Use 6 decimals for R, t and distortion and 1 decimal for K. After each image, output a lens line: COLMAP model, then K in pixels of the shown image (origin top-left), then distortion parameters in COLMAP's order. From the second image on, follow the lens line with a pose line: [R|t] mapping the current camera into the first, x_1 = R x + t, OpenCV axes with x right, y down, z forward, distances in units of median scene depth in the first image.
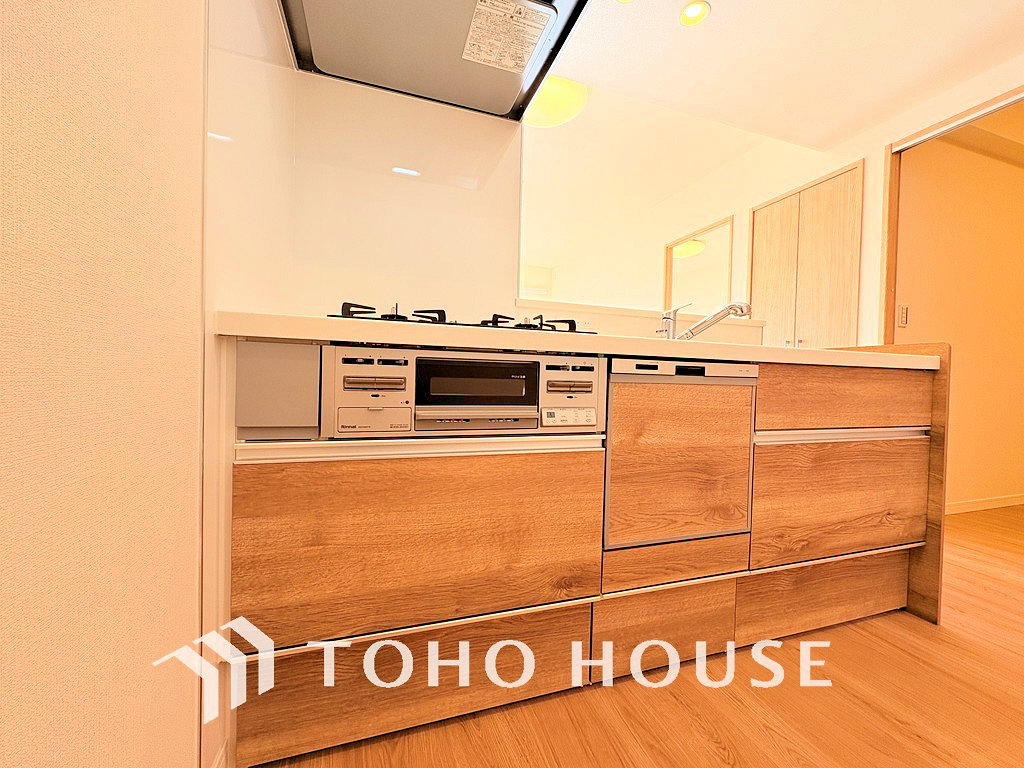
lens RADIAL K [[406.5, 0, 516.4], [0, 406.5, 383.8], [0, 0, 1]] dist [0.002060, -0.000255]
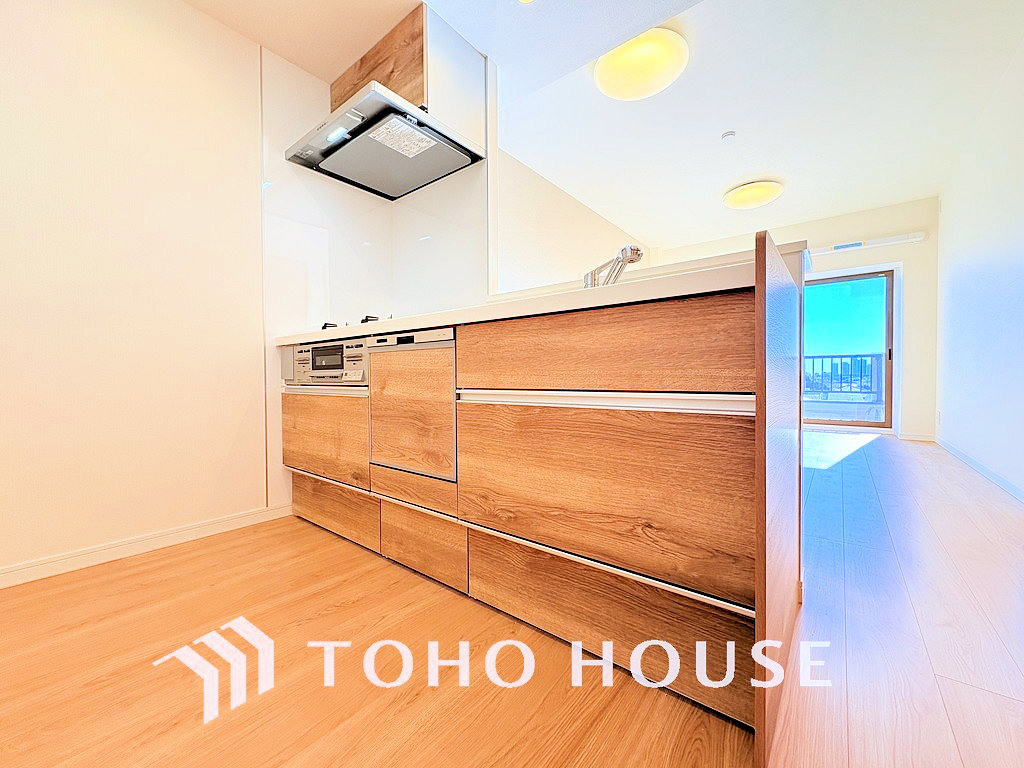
lens RADIAL K [[406.5, 0, 521.9], [0, 406.5, 382.2], [0, 0, 1]] dist [0.002060, -0.000255]
pose [[0.545618, -0.017340, -0.837855, 1.635765], [0.007609, 0.999847, -0.015737, 0.119951], [0.838000, 0.002211, 0.545666, 0.575383]]
